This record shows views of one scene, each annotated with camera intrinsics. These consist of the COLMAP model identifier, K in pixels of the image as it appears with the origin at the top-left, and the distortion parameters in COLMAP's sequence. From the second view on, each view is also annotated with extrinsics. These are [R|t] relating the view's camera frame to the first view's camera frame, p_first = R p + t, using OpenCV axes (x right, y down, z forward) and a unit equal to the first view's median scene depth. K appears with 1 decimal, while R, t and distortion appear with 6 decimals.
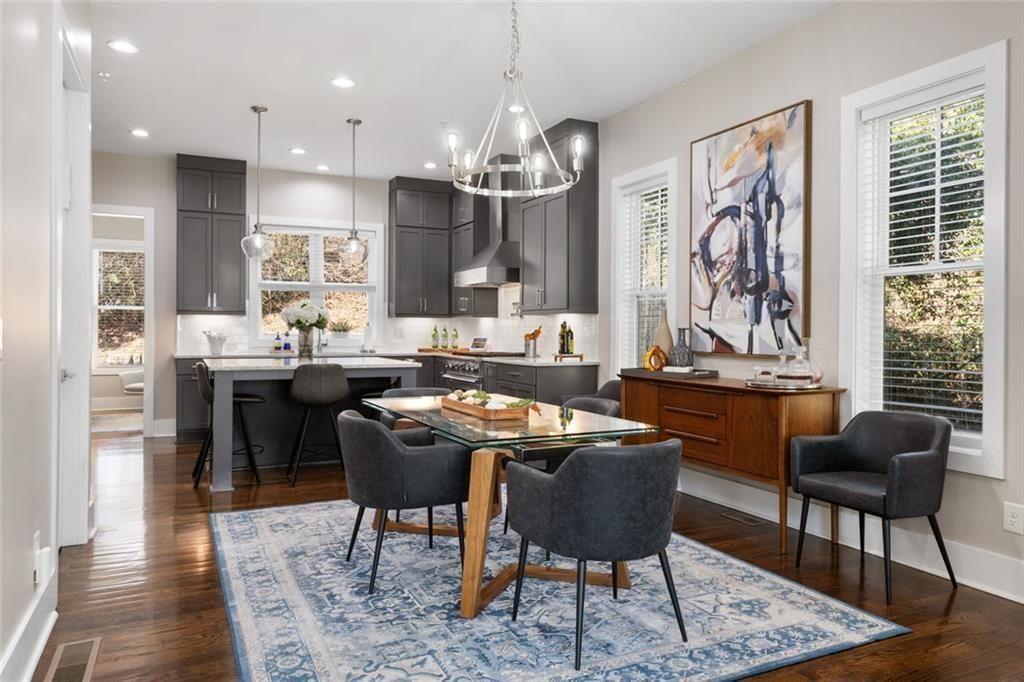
lens RADIAL K [[673.9, 0, 512.5], [0, 673.9, 337.5], [0, 0, 1]] dist [-0.000580, -0.001016]
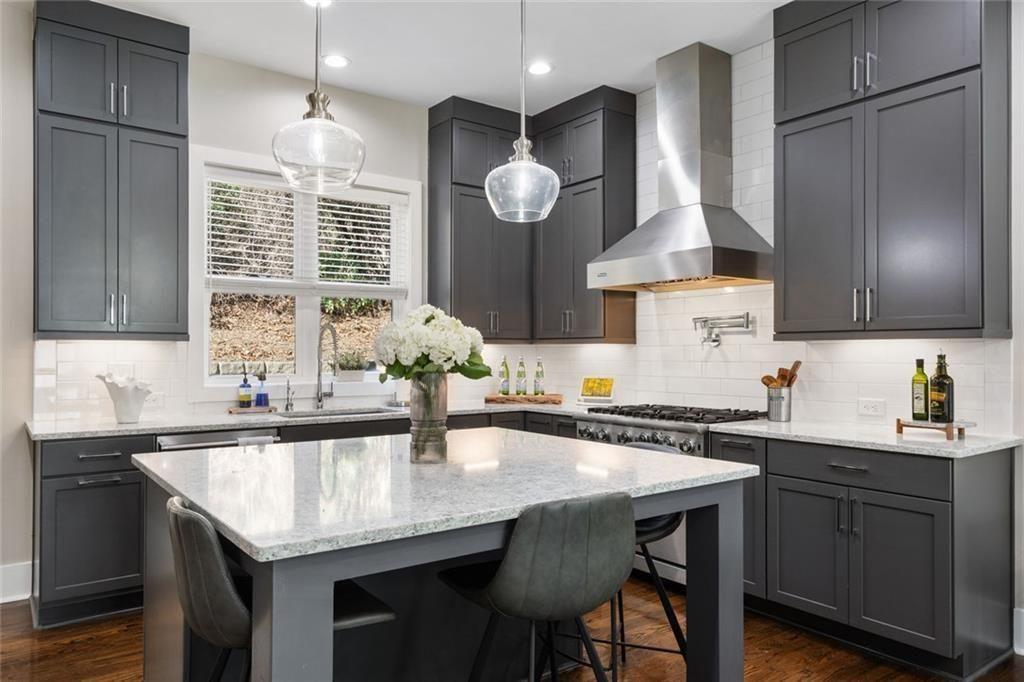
lens RADIAL K [[680.8, 0, 495.1], [0, 680.8, 348.9], [0, 0, 1]] dist [0.005008, 0.004888]
pose [[0.984628, -0.002501, 0.174647, -0.419708], [0.005280, 0.999867, -0.015449, -0.029020], [-0.174585, 0.016134, 0.984510, 0.754543]]
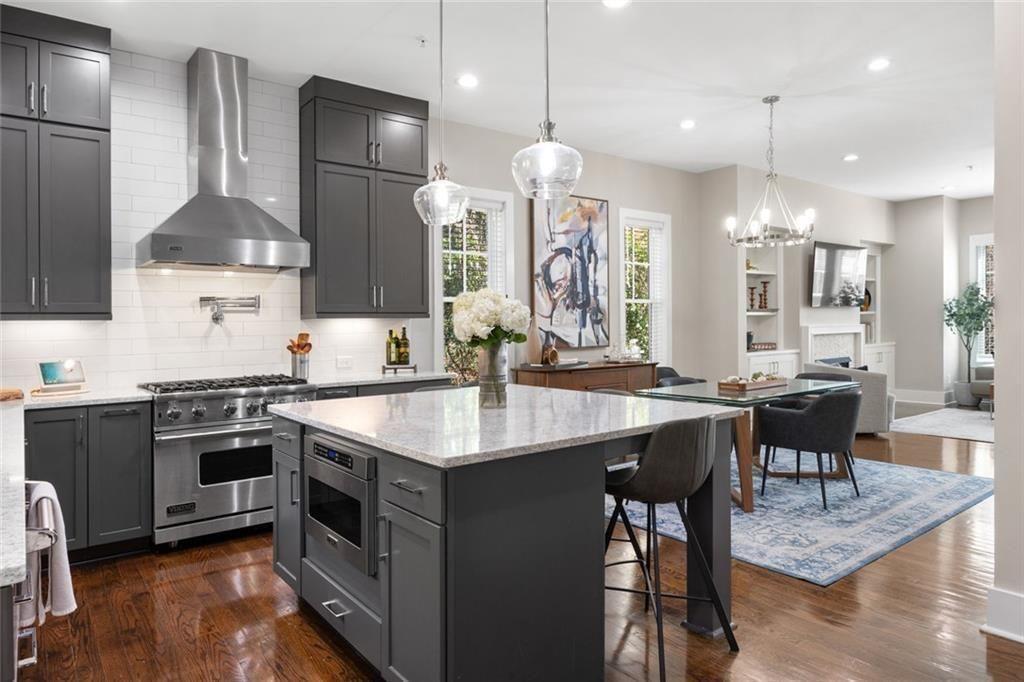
lens RADIAL K [[633.4, 0, 497.8], [0, 633.4, 338.8], [0, 0, 1]] dist [-0.010951, 0.003308]
pose [[-0.179074, -0.035378, 0.983199, -0.977575], [0.017076, 0.999091, 0.039060, -0.050408], [-0.983687, 0.023783, -0.178307, 1.342176]]
